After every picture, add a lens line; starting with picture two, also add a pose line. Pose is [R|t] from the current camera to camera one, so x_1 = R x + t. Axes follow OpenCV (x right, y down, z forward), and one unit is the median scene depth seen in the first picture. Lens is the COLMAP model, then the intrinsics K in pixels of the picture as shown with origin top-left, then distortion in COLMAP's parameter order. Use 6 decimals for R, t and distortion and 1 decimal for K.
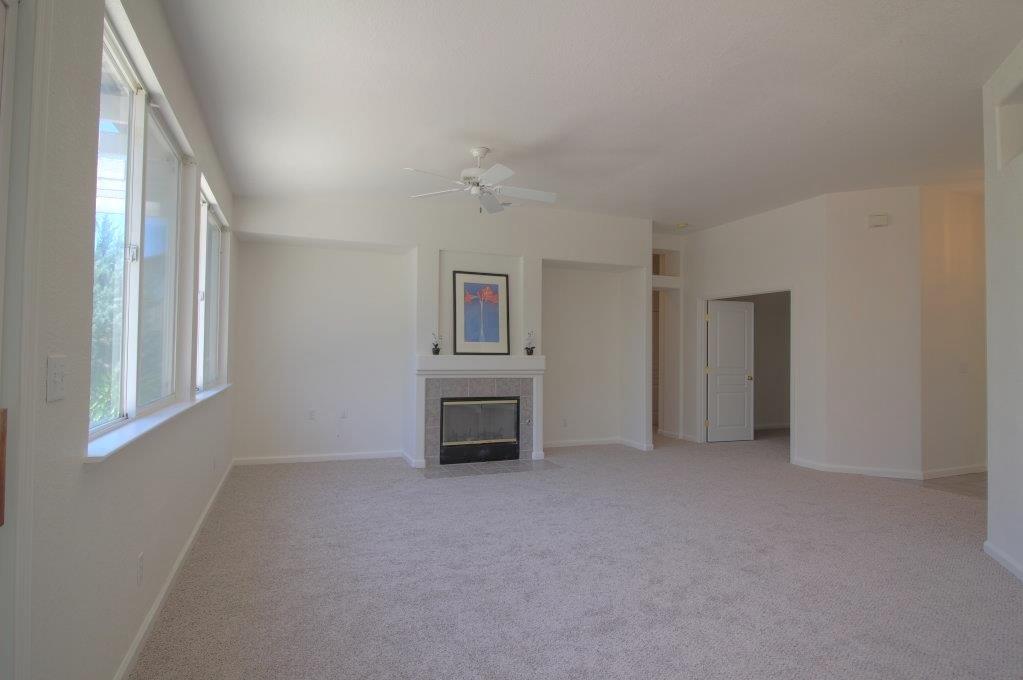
lens RADIAL K [[549.4, 0, 516.2], [0, 549.4, 342.8], [0, 0, 1]] dist [0.017946, -0.001910]
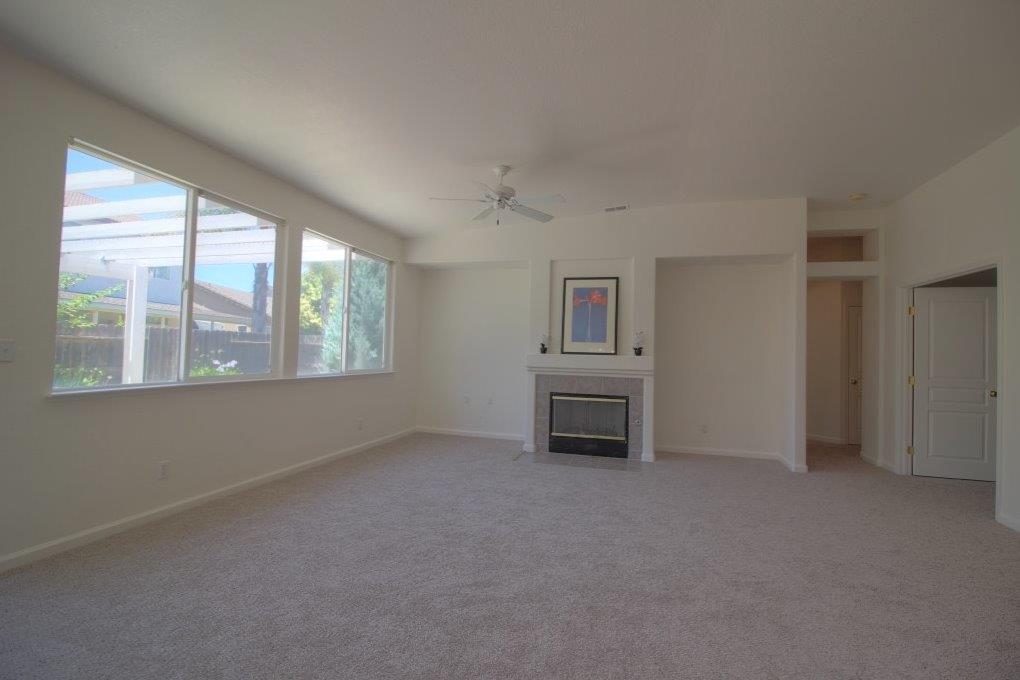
lens RADIAL K [[477.8, 0, 515.3], [0, 477.8, 340.6], [0, 0, 1]] dist [-0.005240, -0.001501]
pose [[0.792953, -0.005692, -0.609256, 0.383474], [-0.004945, 0.999863, -0.015777, 0.010357], [0.609263, 0.015523, 0.792817, 0.177946]]
